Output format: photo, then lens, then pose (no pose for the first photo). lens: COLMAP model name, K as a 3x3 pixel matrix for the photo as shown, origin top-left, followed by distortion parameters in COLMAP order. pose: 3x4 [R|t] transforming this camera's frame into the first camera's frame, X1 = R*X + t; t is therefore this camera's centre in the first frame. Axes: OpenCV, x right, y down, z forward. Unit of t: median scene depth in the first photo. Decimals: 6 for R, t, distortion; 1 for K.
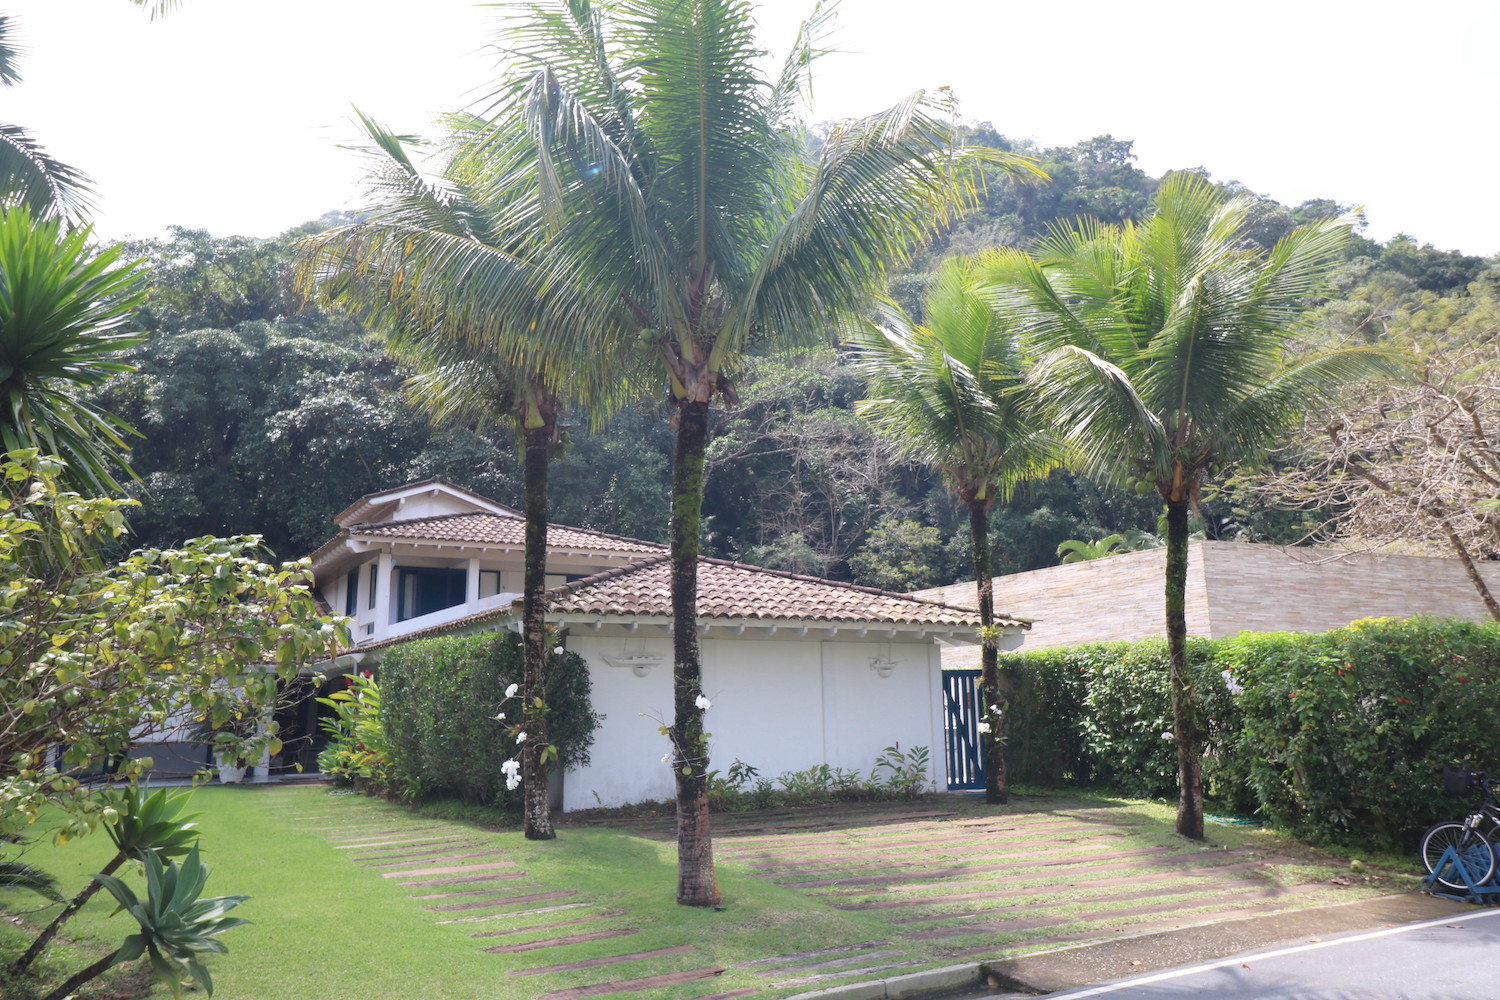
lens RADIAL K [[1151.0, 0, 759.6], [0, 1151.0, 496.0], [0, 0, 1]] dist [0.004576, -0.017957]
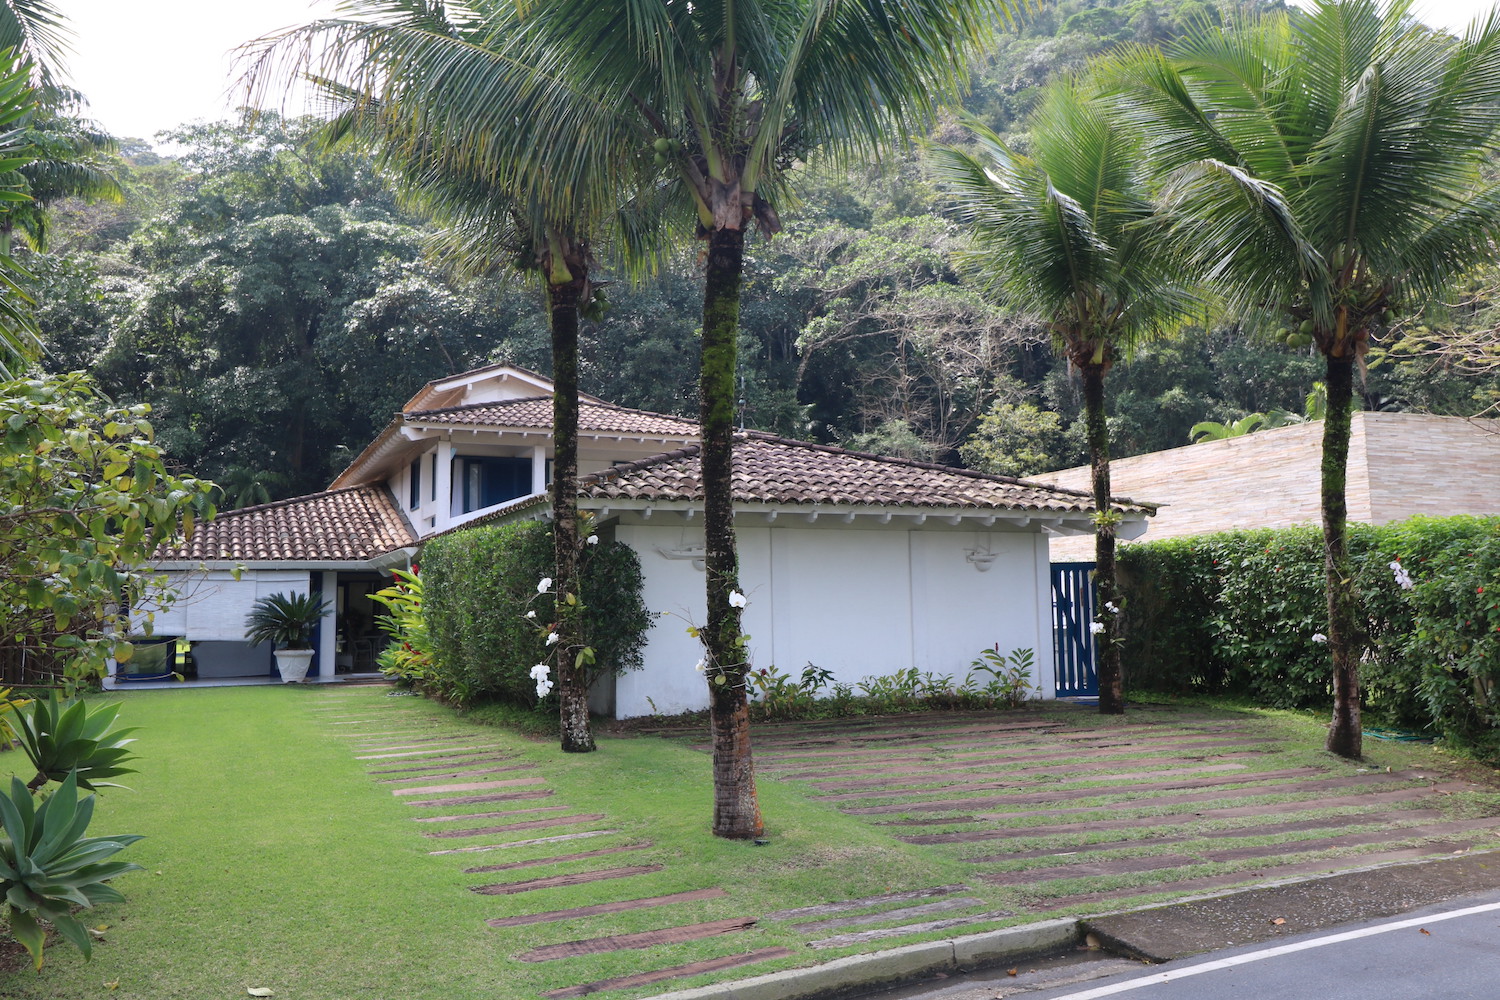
lens RADIAL K [[1206.5, 0, 744.7], [0, 1206.5, 500.2], [0, 0, 1]] dist [0.009209, -0.019892]
pose [[0.994836, -0.008707, -0.101120, 0.025062], [0.018308, 0.995365, 0.094409, 0.016163], [0.099829, -0.095773, 0.990385, 0.087860]]
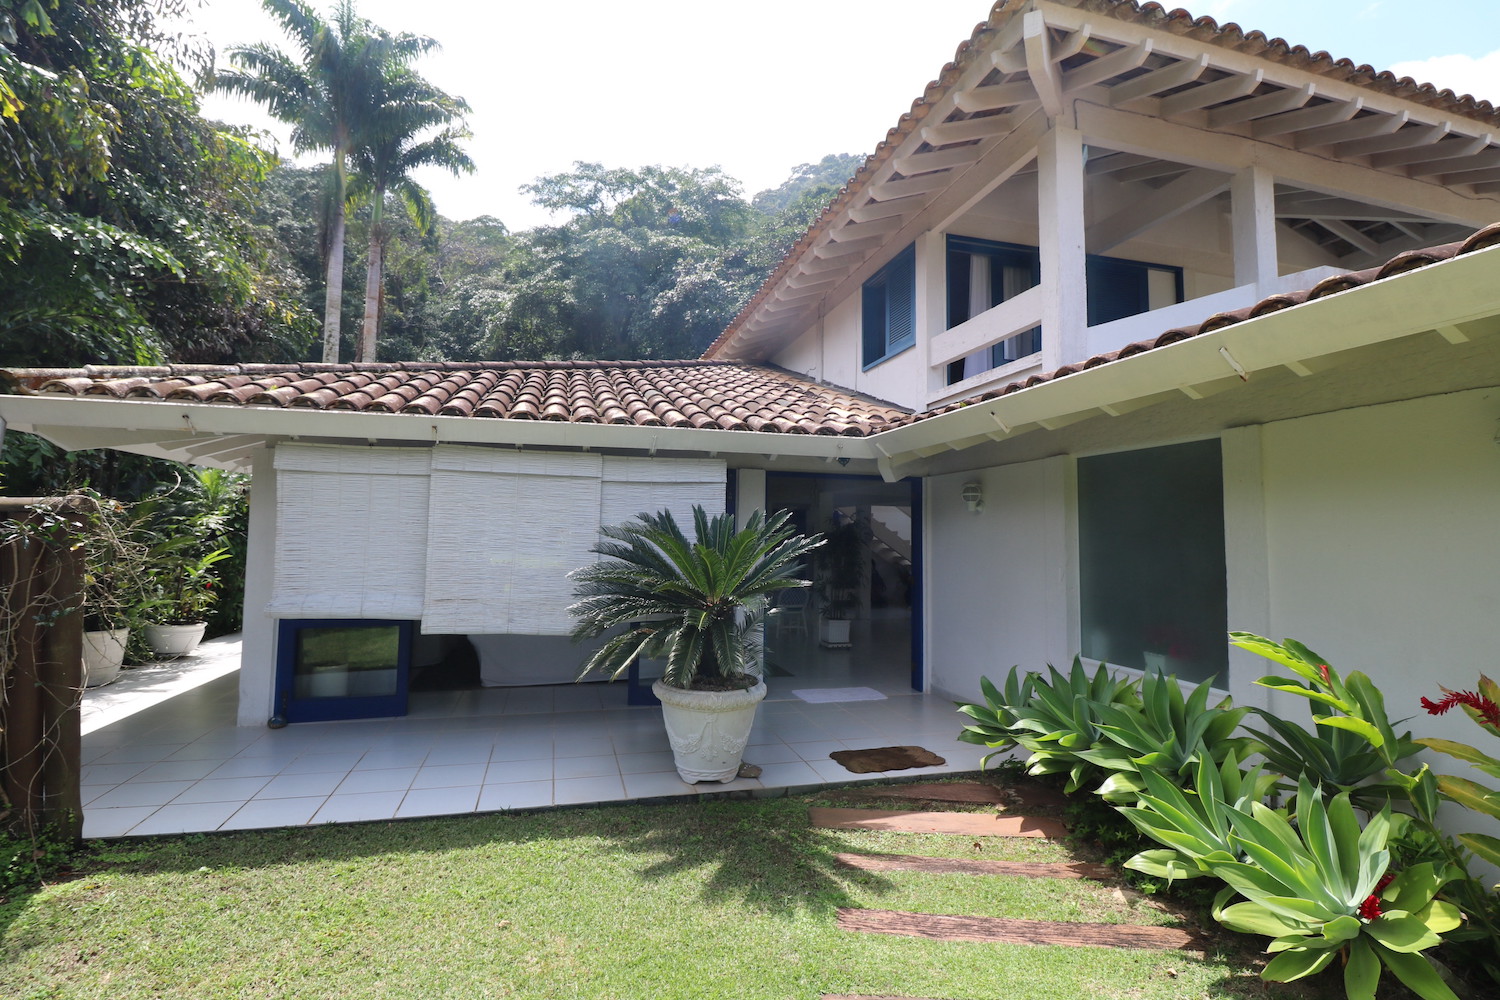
lens RADIAL K [[691.3, 0, 749.6], [0, 691.3, 497.5], [0, 0, 1]] dist [0.000904, 0.000054]
pose [[0.968525, 0.016784, -0.248348, -0.615558], [0.016825, 0.991028, 0.132590, 0.224414], [0.248346, -0.132595, 0.959554, 1.267205]]
